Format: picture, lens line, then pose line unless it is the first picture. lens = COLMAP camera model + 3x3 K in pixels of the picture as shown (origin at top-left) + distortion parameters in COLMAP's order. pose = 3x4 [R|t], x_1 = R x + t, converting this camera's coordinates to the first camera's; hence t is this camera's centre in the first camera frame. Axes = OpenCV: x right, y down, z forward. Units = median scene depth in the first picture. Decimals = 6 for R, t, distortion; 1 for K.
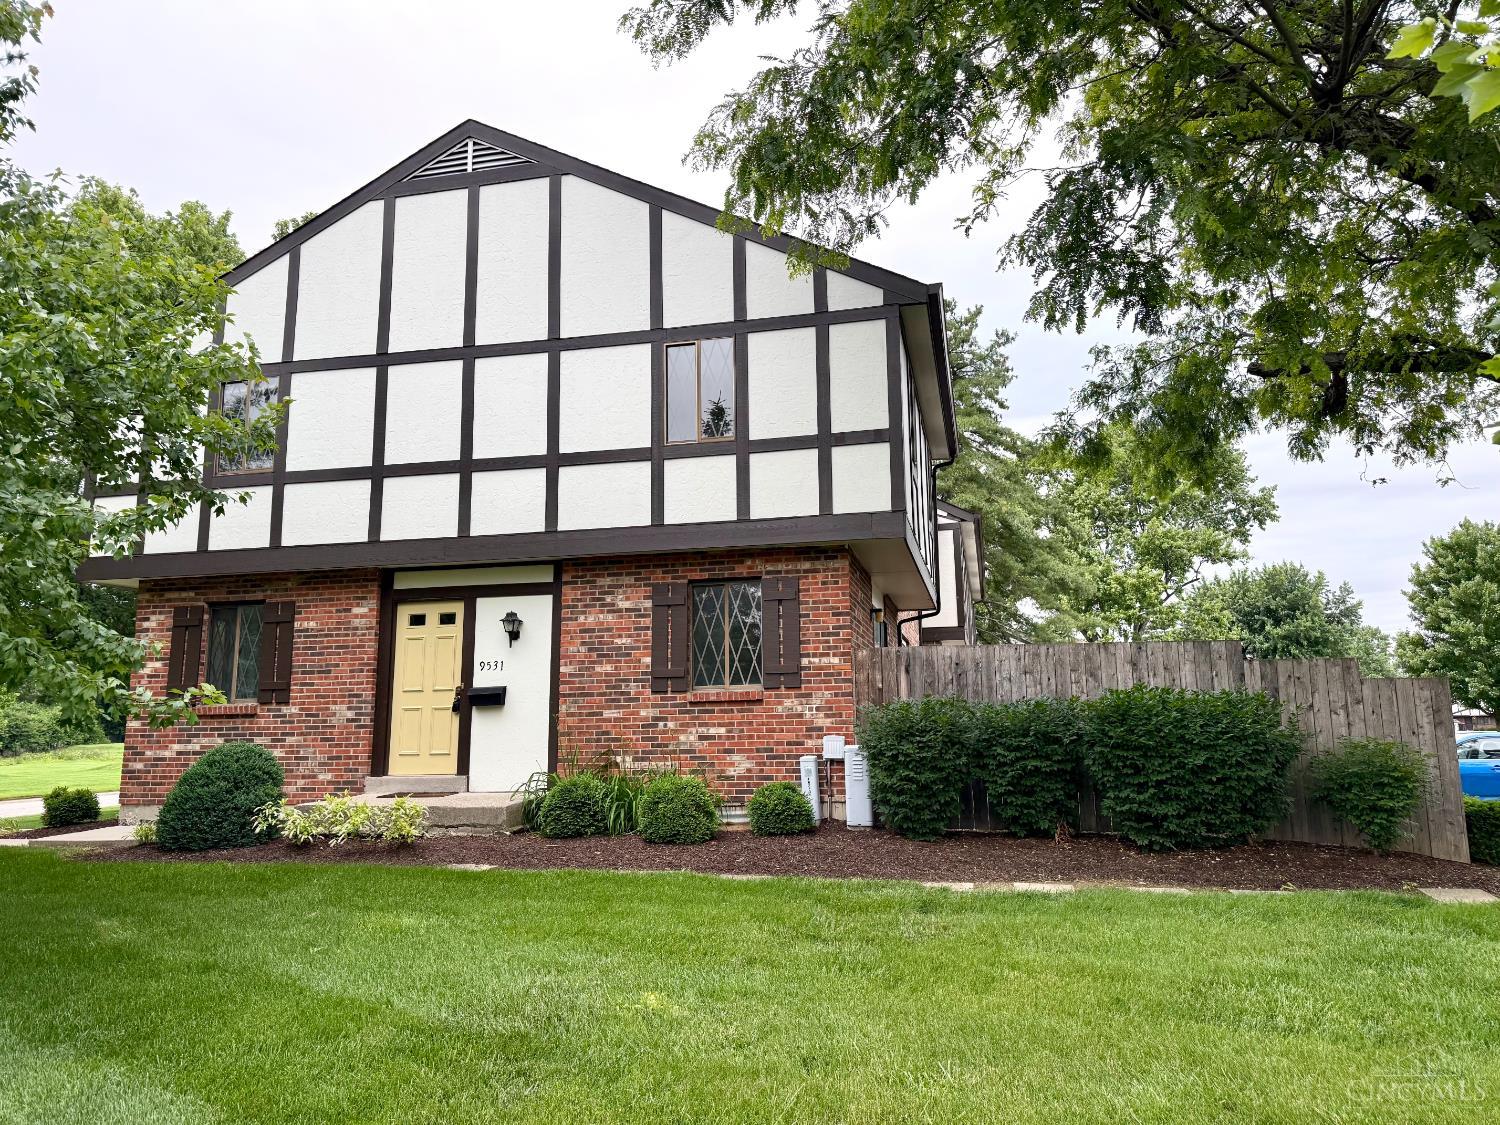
lens RADIAL K [[1053.0, 0, 751.6], [0, 1053.0, 526.5], [0, 0, 1]] dist [0.056486, -0.019109]
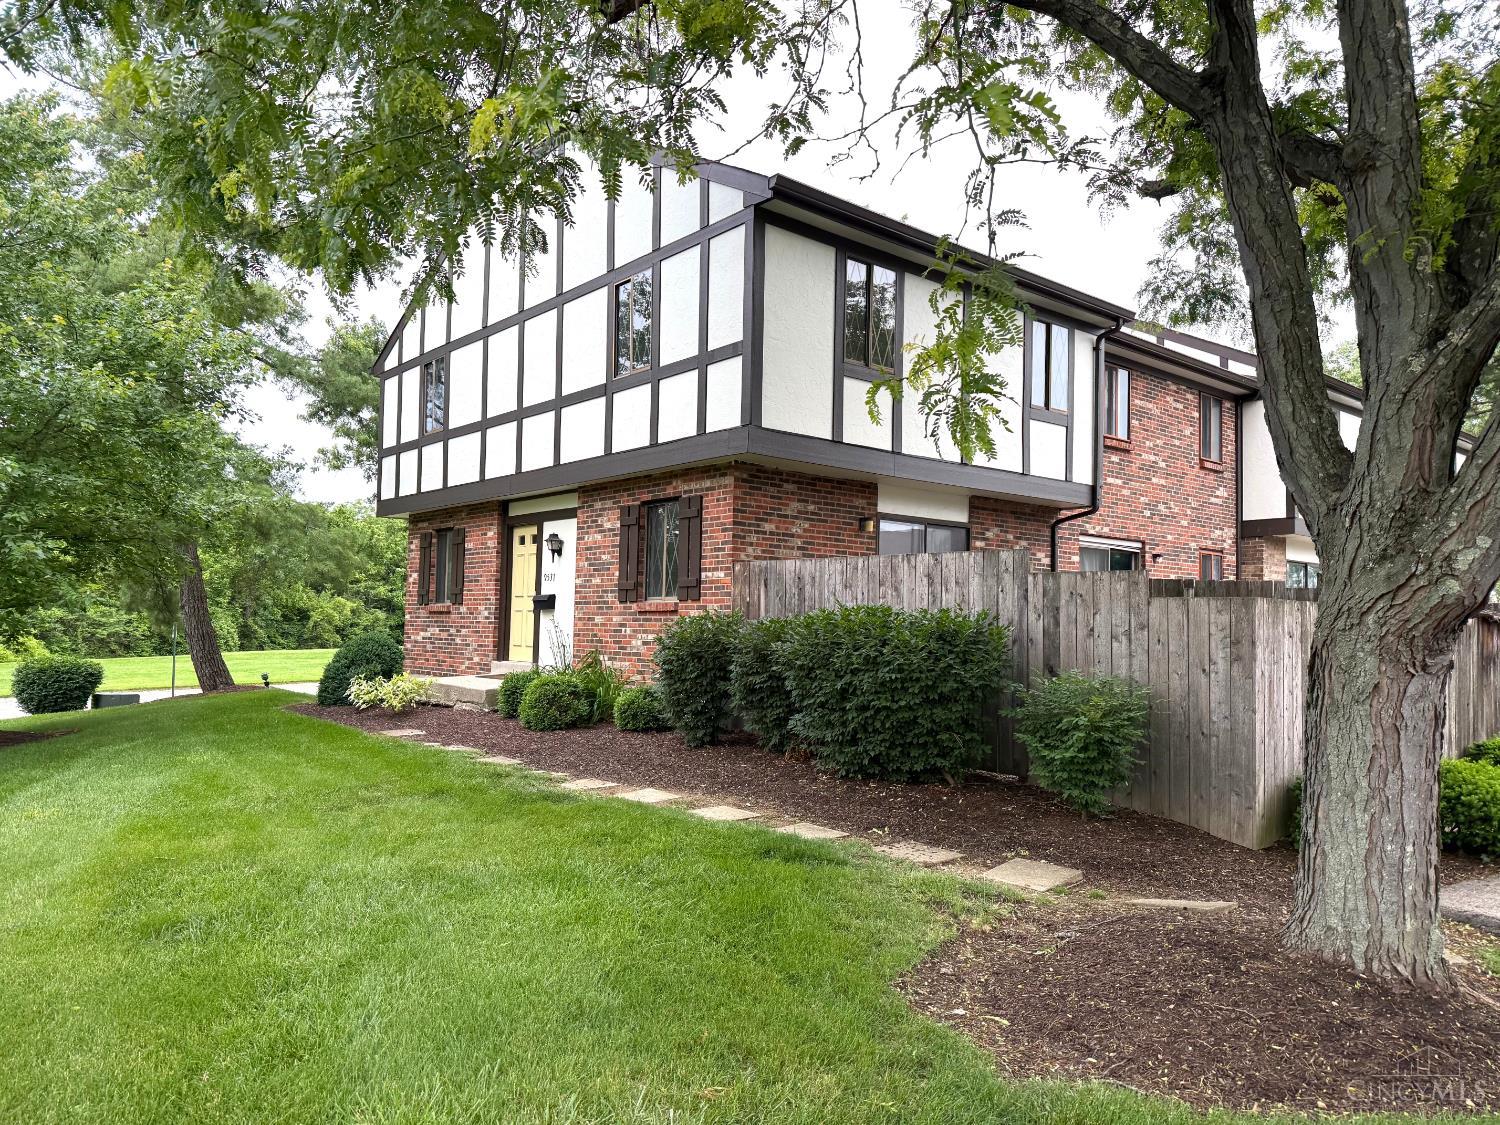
lens RADIAL K [[1053.0, 0, 749.8], [0, 1053.0, 560.8], [0, 0, 1]] dist [0.056486, -0.019109]
pose [[0.785586, -0.007984, -0.618701, 0.713284], [0.086262, 0.991565, 0.096734, 0.015900], [0.612710, -0.129363, 0.779649, 0.206830]]
